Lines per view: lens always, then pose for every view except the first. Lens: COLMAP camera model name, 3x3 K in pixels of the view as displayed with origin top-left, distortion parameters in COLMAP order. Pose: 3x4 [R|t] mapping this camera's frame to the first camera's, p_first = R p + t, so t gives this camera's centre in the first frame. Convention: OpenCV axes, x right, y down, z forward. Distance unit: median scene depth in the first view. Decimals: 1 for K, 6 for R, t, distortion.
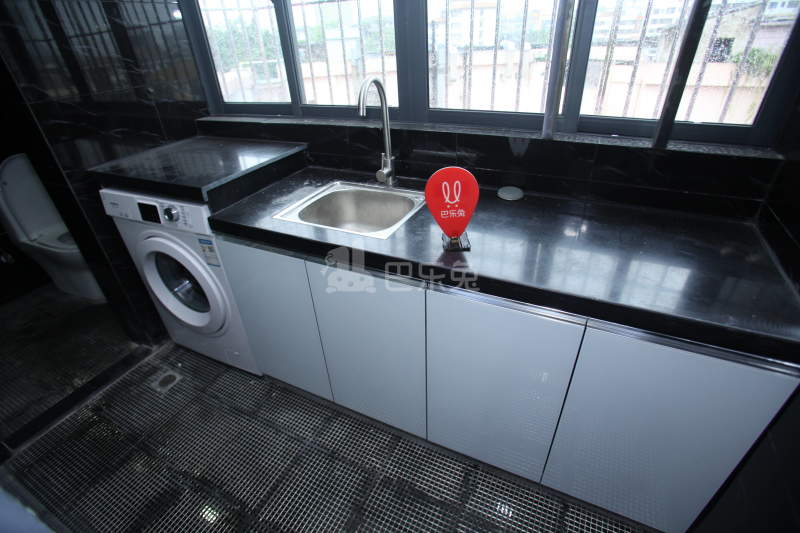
lens RADIAL K [[382.7, 0, 398.0], [0, 382.7, 268.0], [0, 0, 1]] dist [-0.023764, 0.001405]
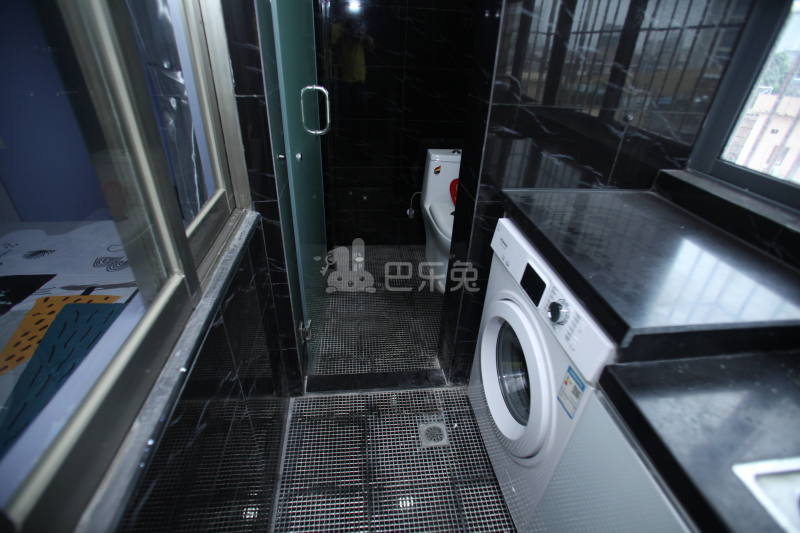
lens RADIAL K [[388.9, 0, 401.9], [0, 388.9, 270.3], [0, 0, 1]] dist [-0.090085, 0.049715]
pose [[0.548940, 0.500998, -0.669078, -0.267338], [-0.504138, 0.836928, 0.213066, -0.161322], [0.666716, 0.220347, 0.711995, 0.267707]]
